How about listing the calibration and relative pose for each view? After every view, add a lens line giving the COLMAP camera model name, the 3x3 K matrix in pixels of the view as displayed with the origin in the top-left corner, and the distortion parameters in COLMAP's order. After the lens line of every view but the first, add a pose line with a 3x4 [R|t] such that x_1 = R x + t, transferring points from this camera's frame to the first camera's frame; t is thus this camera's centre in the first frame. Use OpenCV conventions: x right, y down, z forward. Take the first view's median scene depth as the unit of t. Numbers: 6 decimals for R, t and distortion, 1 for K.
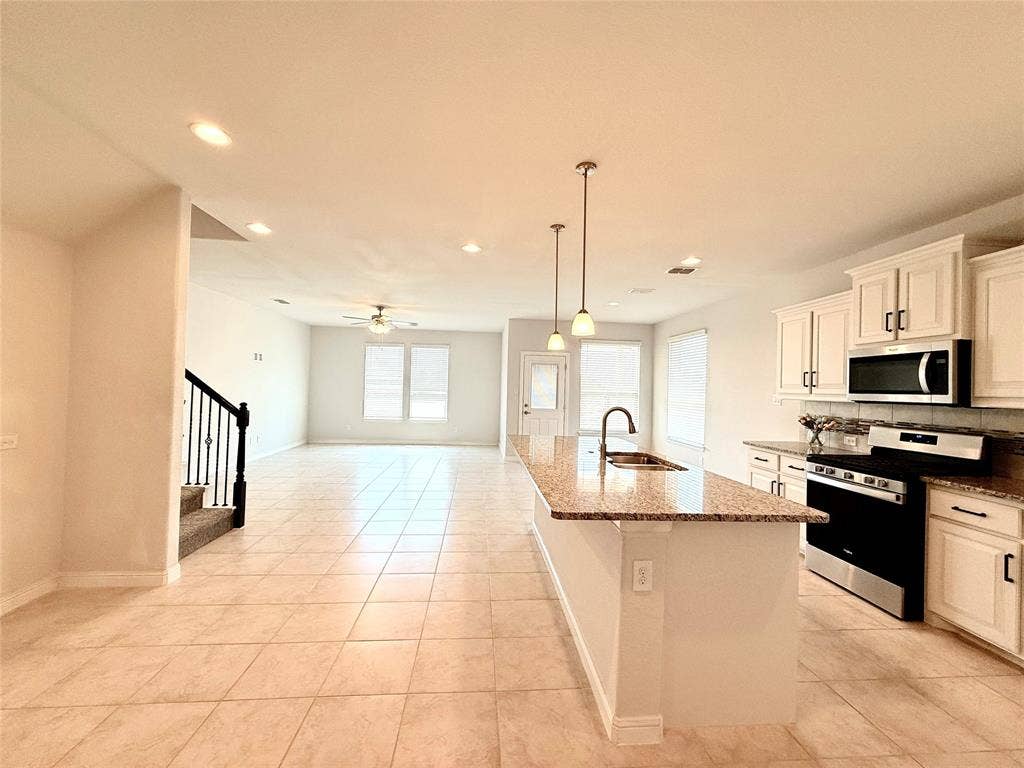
lens RADIAL K [[406.6, 0, 509.5], [0, 406.6, 383.8], [0, 0, 1]] dist [-0.000684, 0.000154]
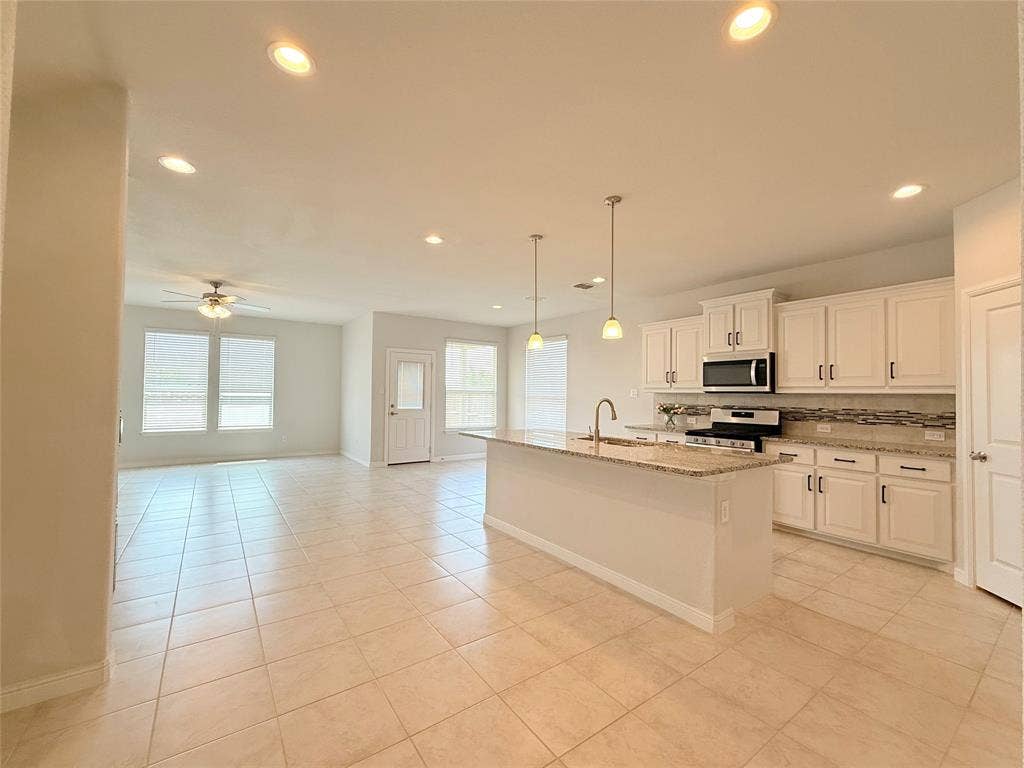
lens RADIAL K [[423.8, 0, 512.0], [0, 423.8, 384.0], [0, 0, 1]] dist [-0.000119, 0.000616]
pose [[0.858459, -0.005125, 0.512856, -0.530067], [0.005628, 0.999984, 0.000571, 0.009422], [-0.512851, 0.002396, 0.858475, 0.051891]]
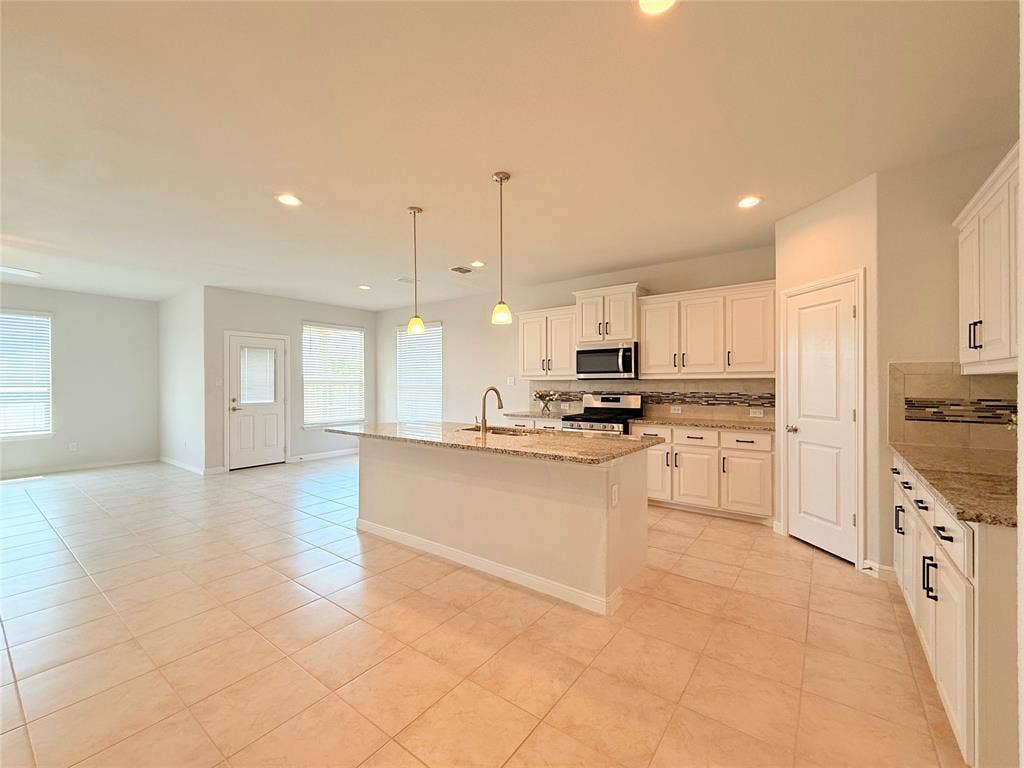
lens RADIAL K [[423.8, 0, 512.0], [0, 423.8, 384.0], [0, 0, 1]] dist [-0.000119, 0.000616]
pose [[0.660926, -0.030962, 0.749812, -0.516542], [0.012593, 0.999465, 0.030171, 0.010450], [-0.750345, -0.010498, 0.660963, 0.135230]]
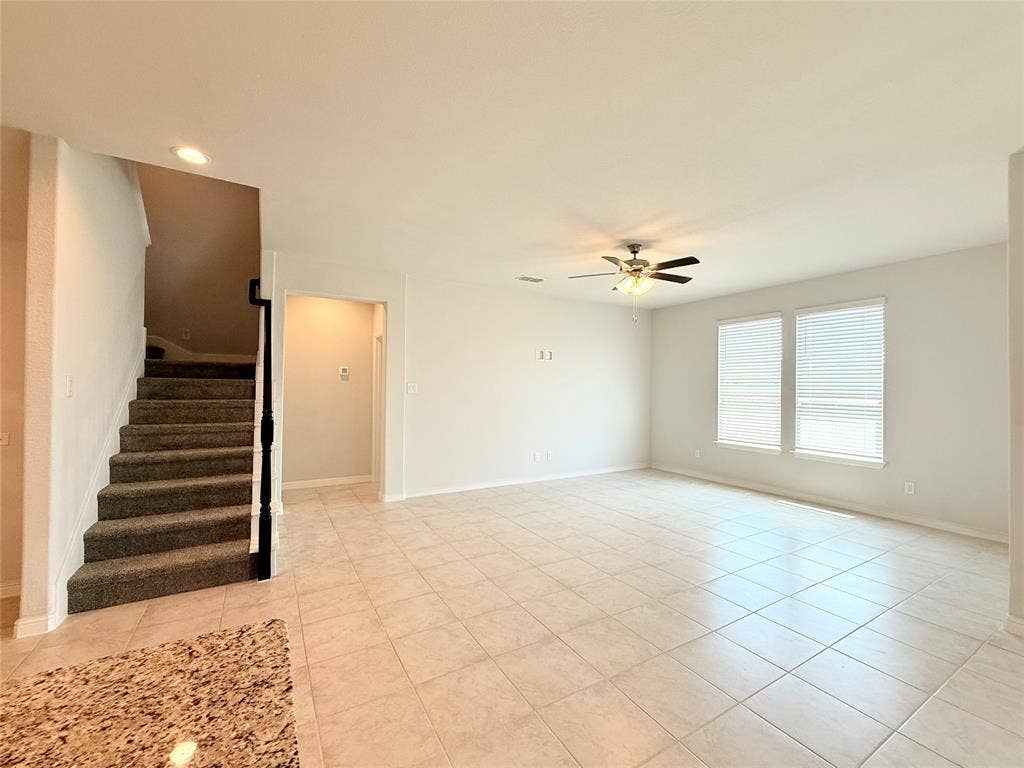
lens RADIAL K [[406.6, 0, 509.5], [0, 406.6, 383.8], [0, 0, 1]] dist [-0.000684, 0.000154]
pose [[0.422687, -0.033380, -0.905661, 0.233150], [0.010927, 0.999437, -0.031737, 0.034705], [0.906210, 0.003519, 0.422813, 1.291157]]
